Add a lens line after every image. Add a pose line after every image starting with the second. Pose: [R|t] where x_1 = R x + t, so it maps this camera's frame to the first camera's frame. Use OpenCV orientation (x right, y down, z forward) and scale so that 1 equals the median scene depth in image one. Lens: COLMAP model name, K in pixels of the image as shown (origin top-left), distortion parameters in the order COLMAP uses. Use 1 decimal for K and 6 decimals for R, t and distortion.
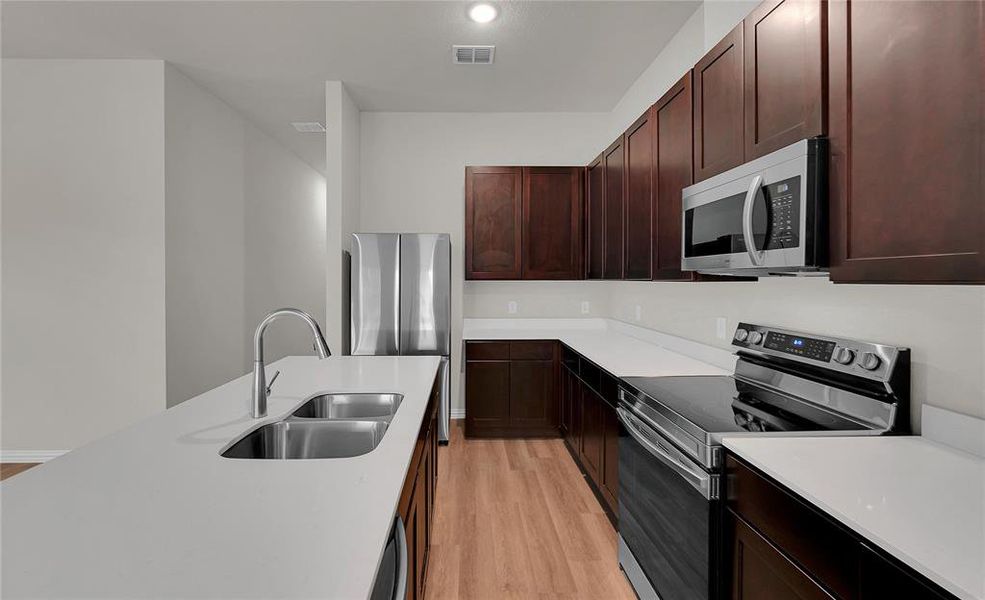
lens RADIAL K [[427.4, 0, 470.1], [0, 427.4, 282.5], [0, 0, 1]] dist [-0.013766, -0.000085]
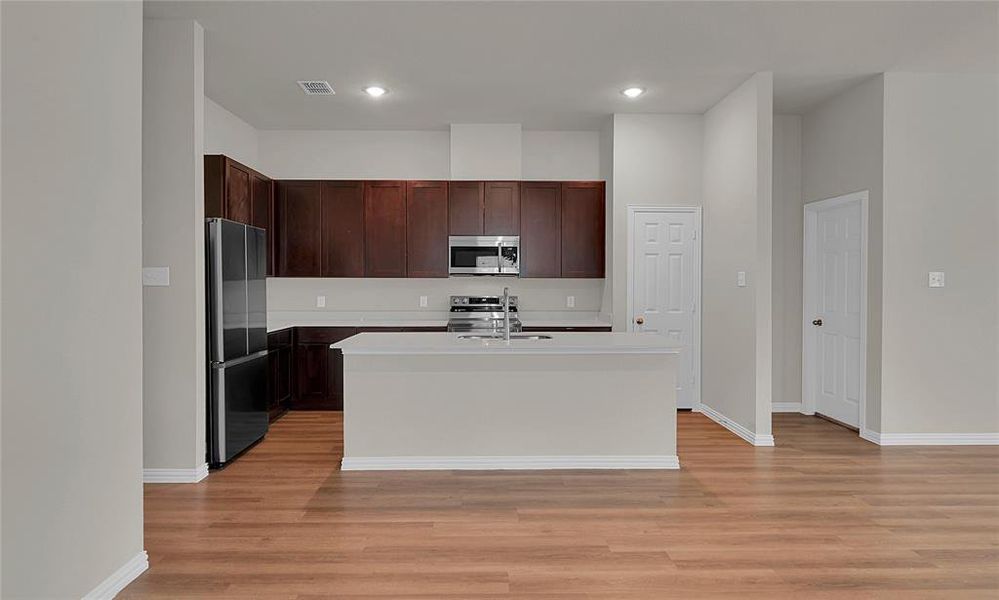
lens RADIAL K [[528.6, 0, 499.2], [0, 528.6, 291.1], [0, 0, 1]] dist [0.000879, -0.000098]
pose [[0.014996, -0.009875, 0.999839, -2.739740], [0.004490, 0.999942, 0.009808, 0.049771], [-0.999877, 0.004342, 0.015040, 0.848220]]
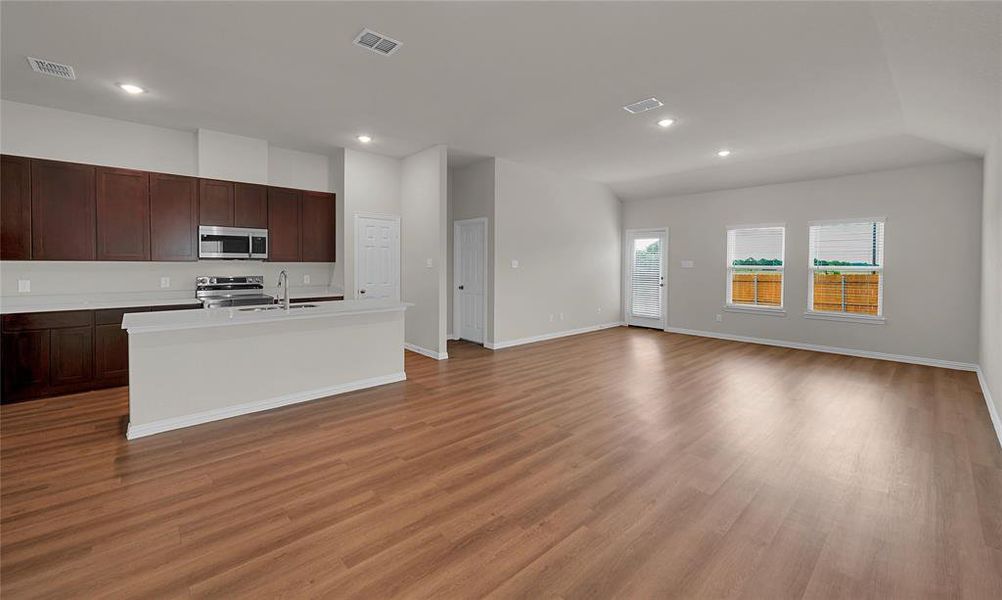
lens RADIAL K [[391.8, 0, 485.5], [0, 391.8, 270.2], [0, 0, 1]] dist [-0.001567, -0.000100]
pose [[-0.630659, -0.011475, 0.775975, -2.950625], [0.004668, 0.999816, 0.018579, 0.016584], [-0.776046, 0.015340, -0.630490, 1.401392]]
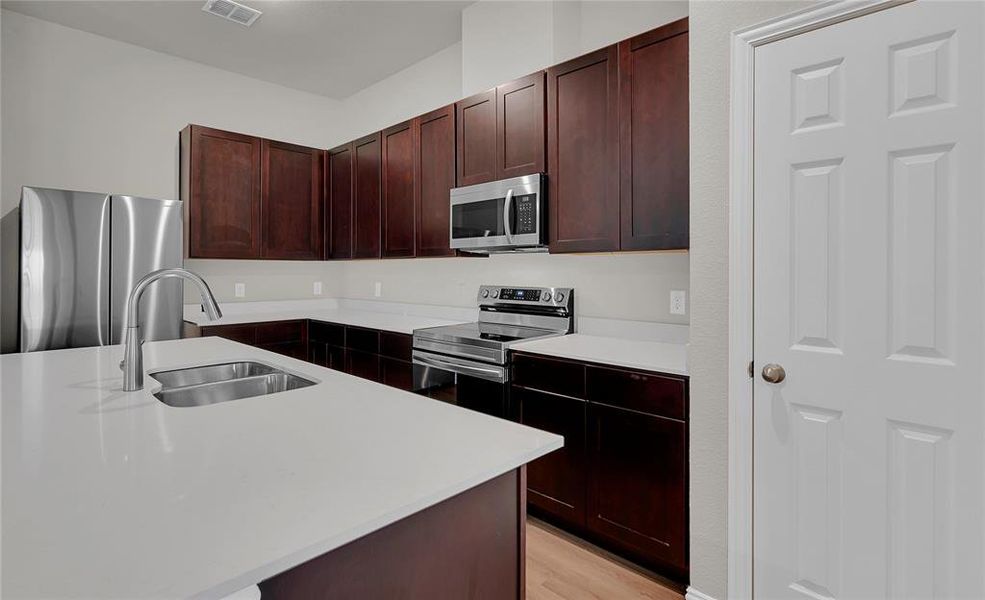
lens RADIAL K [[467.9, 0, 500.5], [0, 467.9, 267.2], [0, 0, 1]] dist [-0.004577, -0.000365]
pose [[0.693072, 0.006257, 0.720841, -0.582440], [0.005160, 0.999894, -0.013641, 0.066496], [-0.720850, 0.013173, 0.692966, -0.198522]]
